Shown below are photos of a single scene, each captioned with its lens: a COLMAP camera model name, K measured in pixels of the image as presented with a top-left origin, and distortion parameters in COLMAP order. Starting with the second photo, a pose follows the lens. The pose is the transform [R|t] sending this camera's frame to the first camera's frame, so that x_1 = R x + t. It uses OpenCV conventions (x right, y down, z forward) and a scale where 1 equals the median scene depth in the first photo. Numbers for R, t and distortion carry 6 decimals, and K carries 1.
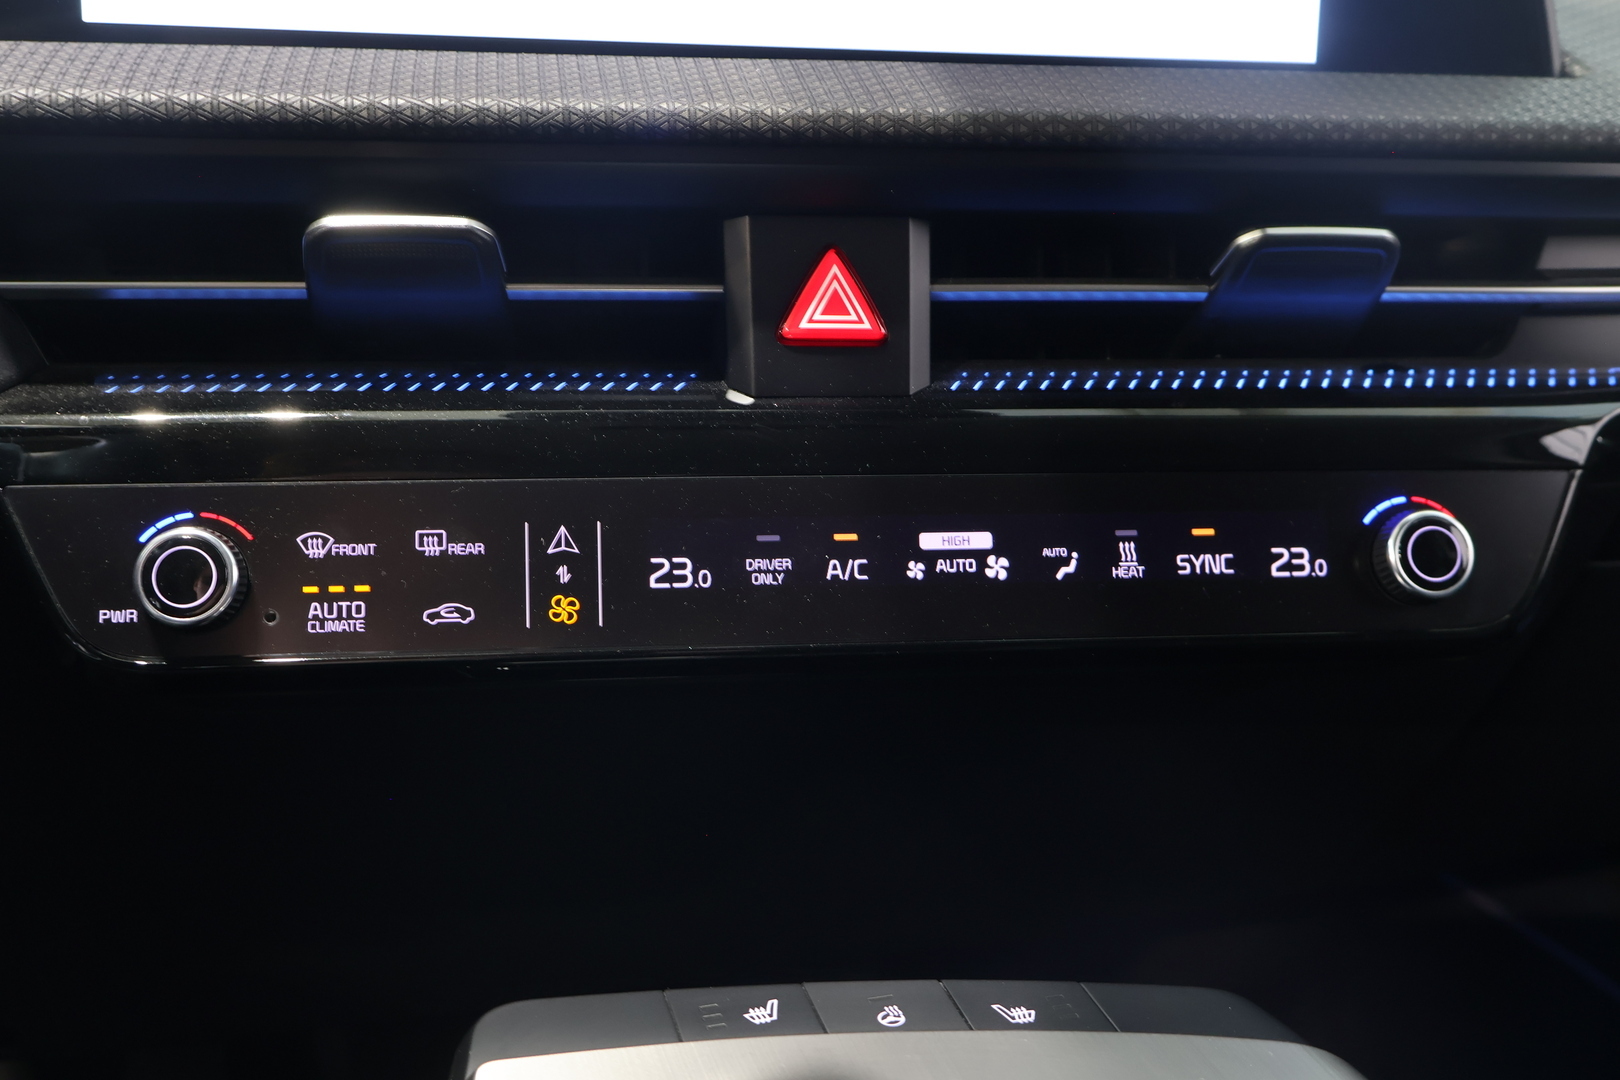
lens RADIAL K [[1668.5, 0, 816.0], [0, 1668.5, 543.0], [0, 0, 1]] dist [0.025078, 0.000000]
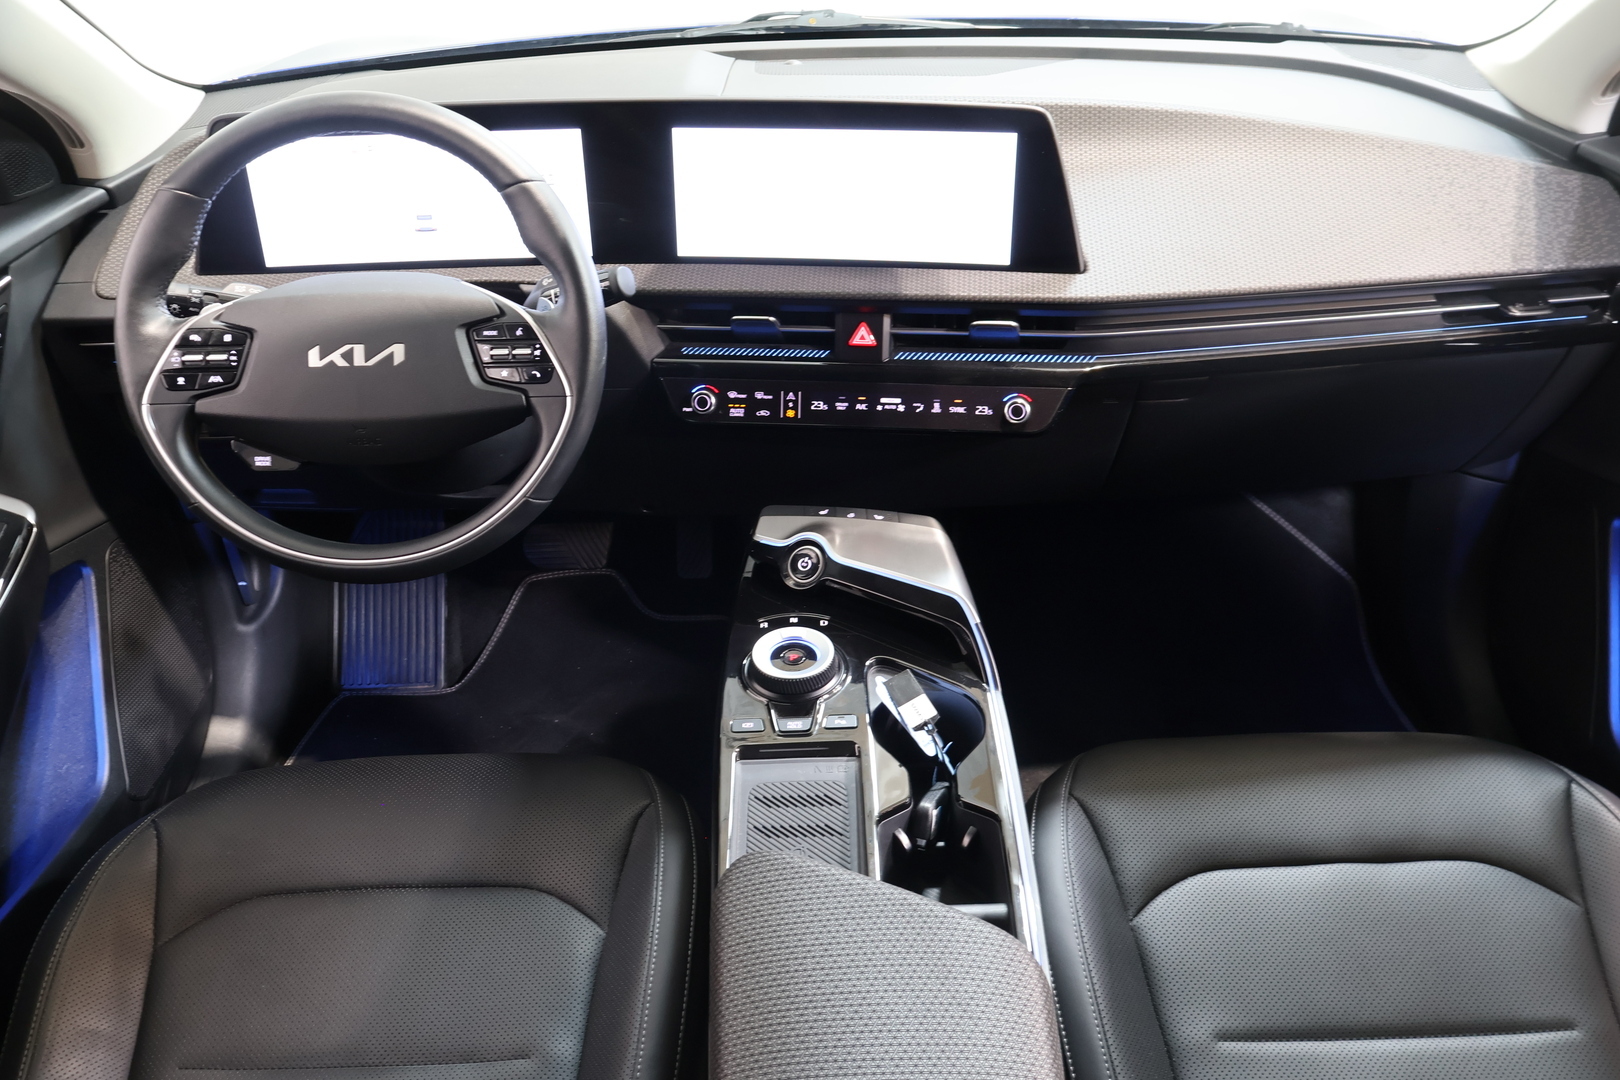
lens RADIAL K [[1336.3, 0, 807.6], [0, 1336.3, 540.9], [0, 0, 1]] dist [0.010790, 0.002740]
pose [[0.963225, 0.091885, -0.252498, 0.713641], [-0.022202, 0.963716, 0.266005, -0.509696], [0.267778, -0.250616, 0.930315, -2.019076]]
